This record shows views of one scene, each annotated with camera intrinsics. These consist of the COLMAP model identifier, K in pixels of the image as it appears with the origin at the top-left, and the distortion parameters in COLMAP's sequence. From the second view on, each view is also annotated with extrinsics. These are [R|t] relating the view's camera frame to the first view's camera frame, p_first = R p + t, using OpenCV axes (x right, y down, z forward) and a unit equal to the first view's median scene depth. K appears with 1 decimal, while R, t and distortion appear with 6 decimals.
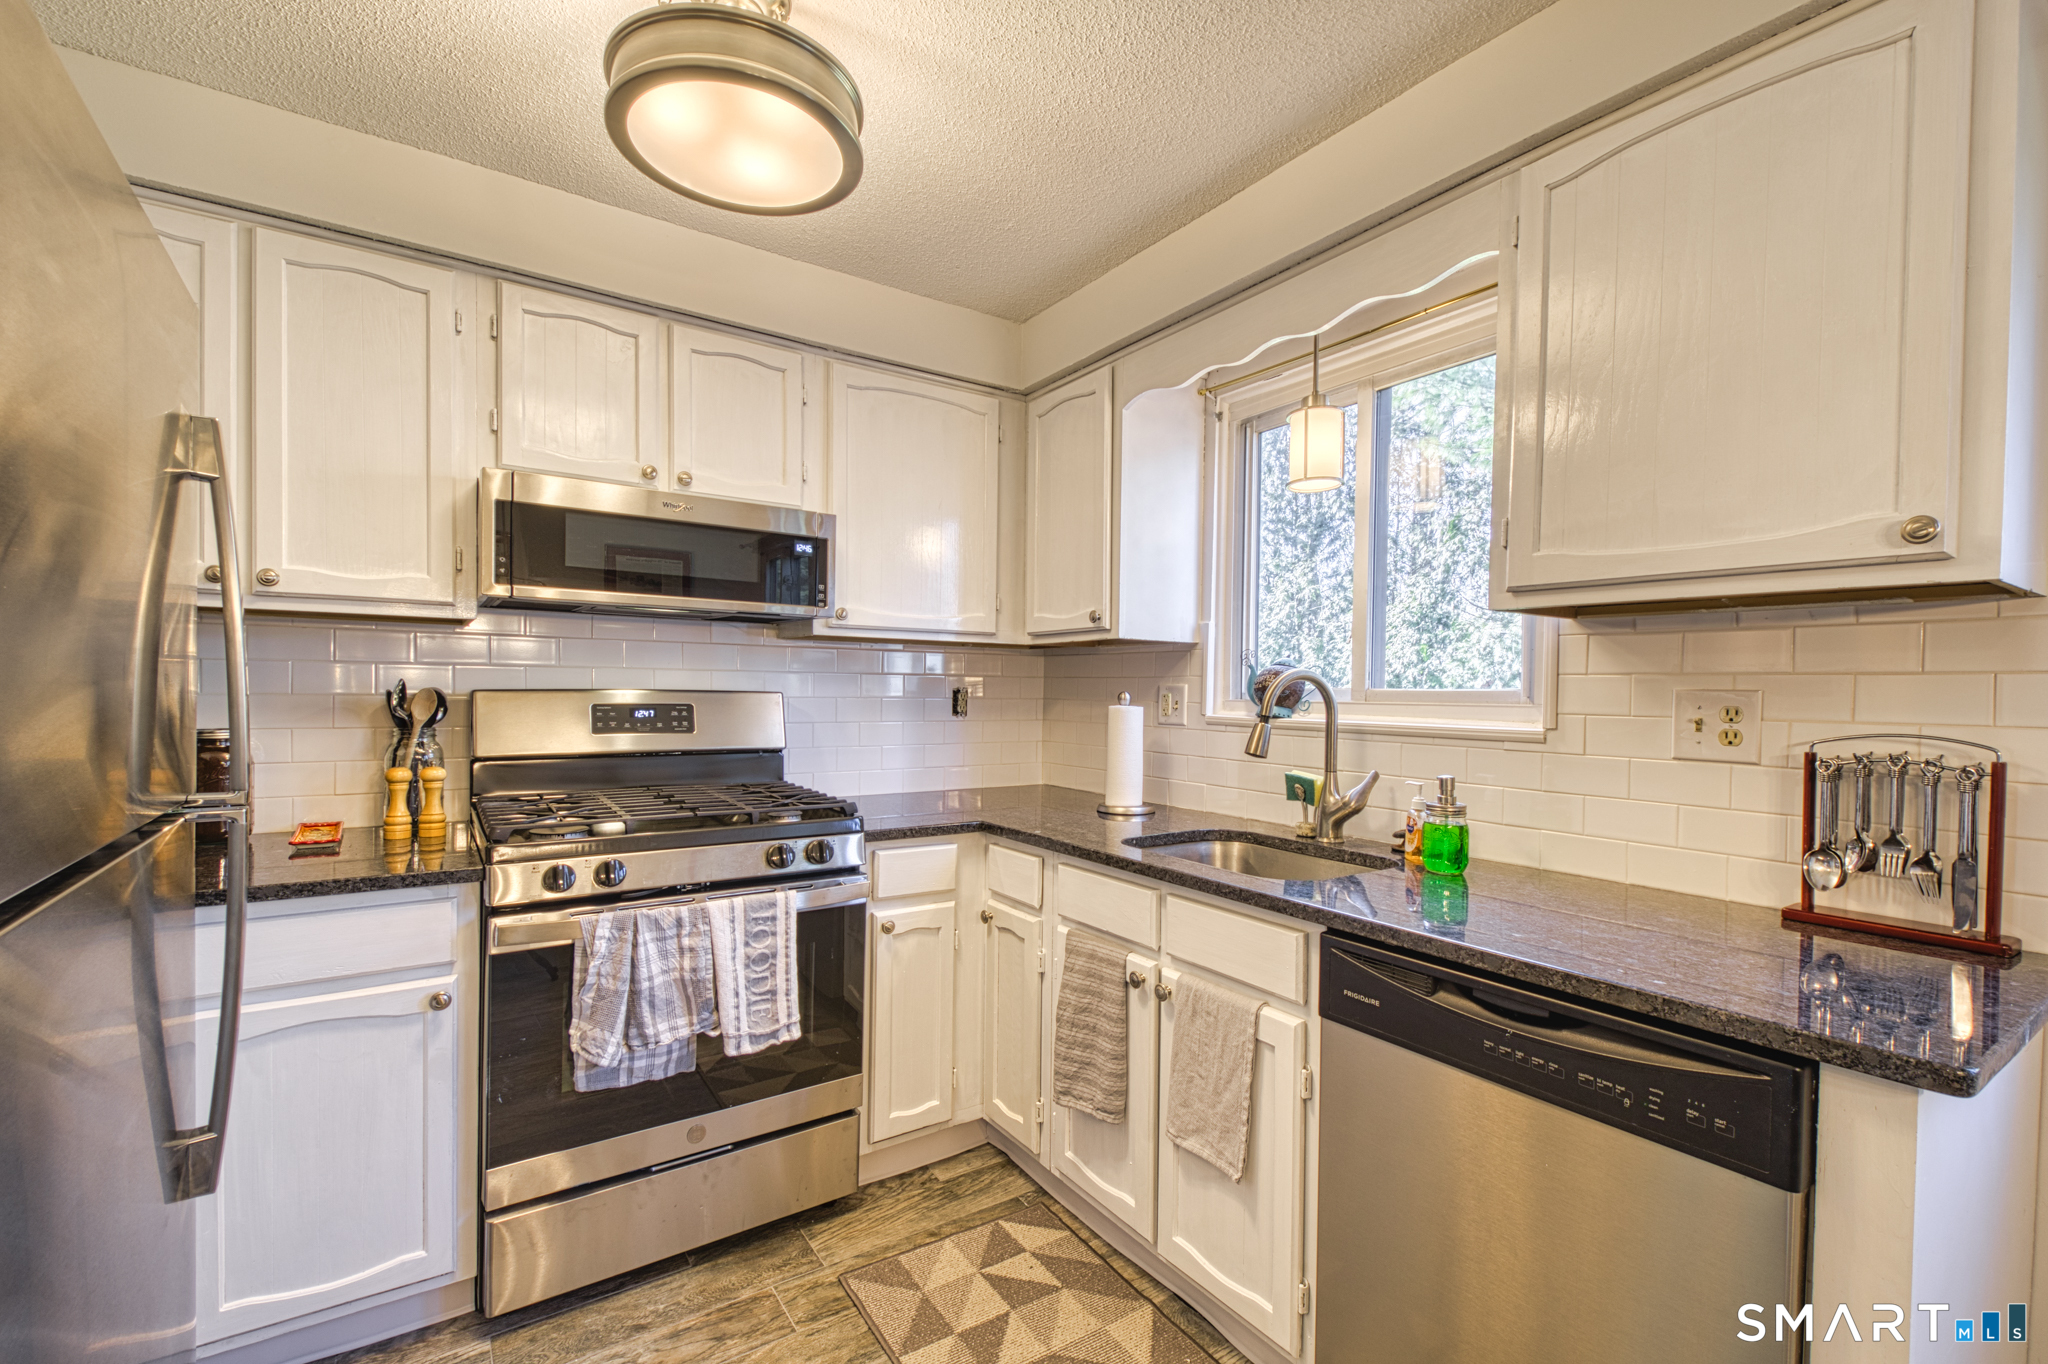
lens RADIAL K [[884.3, 0, 1024.0], [0, 884.3, 682.0], [0, 0, 1]] dist [0.000650, -0.011624]
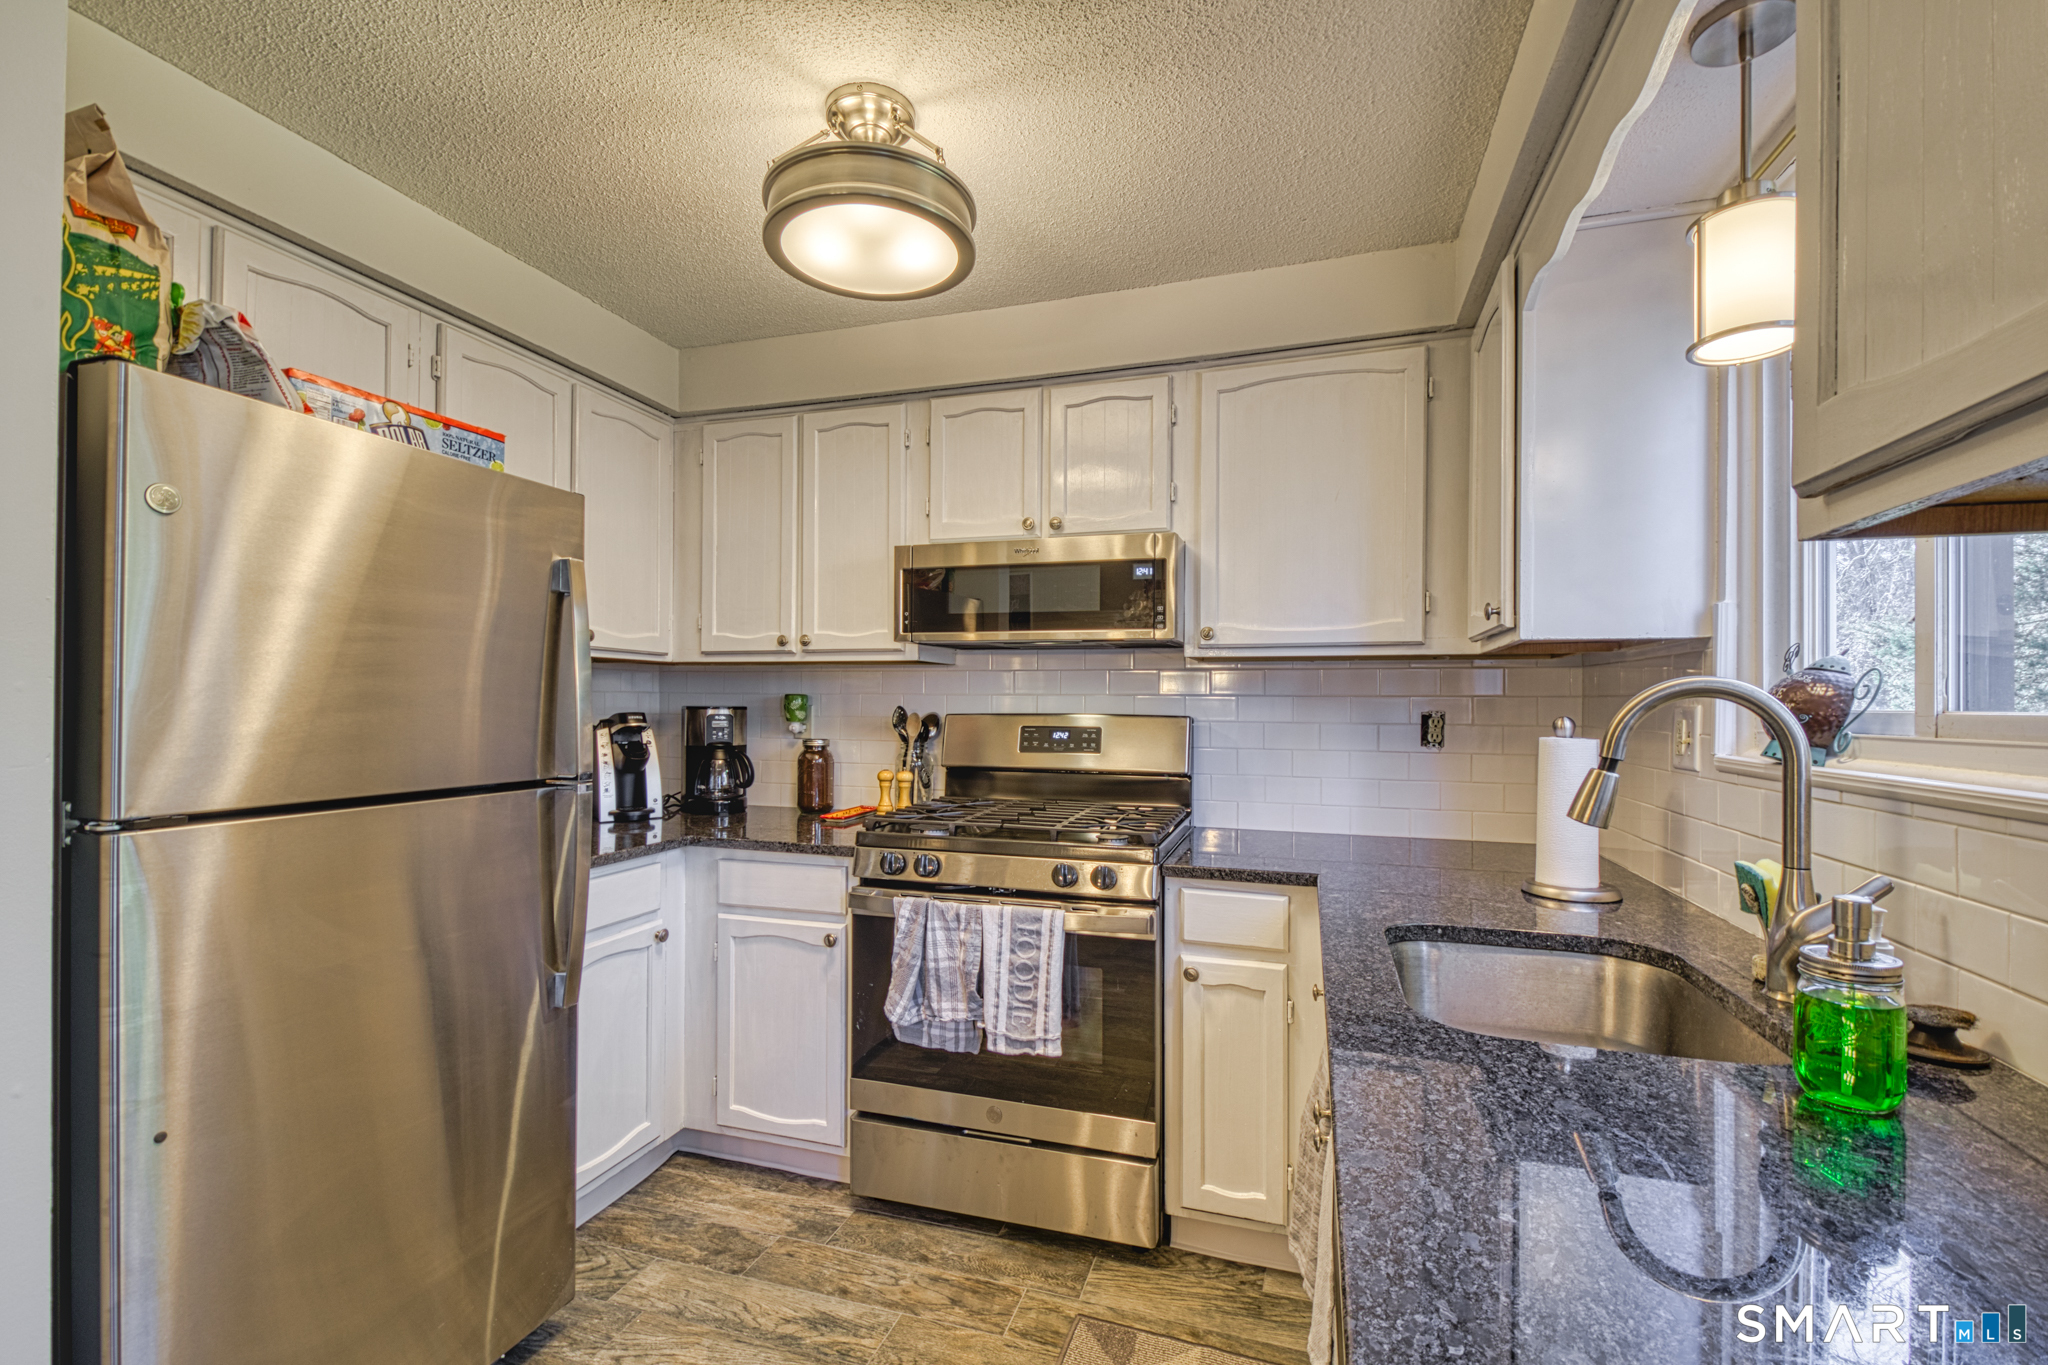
lens RADIAL K [[884.3, 0, 1024.0], [0, 884.3, 682.5], [0, 0, 1]] dist [0.000650, -0.011624]
pose [[0.603183, -0.027977, -0.797112, 0.555026], [0.006661, 0.999526, -0.030041, 0.002758], [0.797575, 0.012811, 0.603083, 0.356431]]
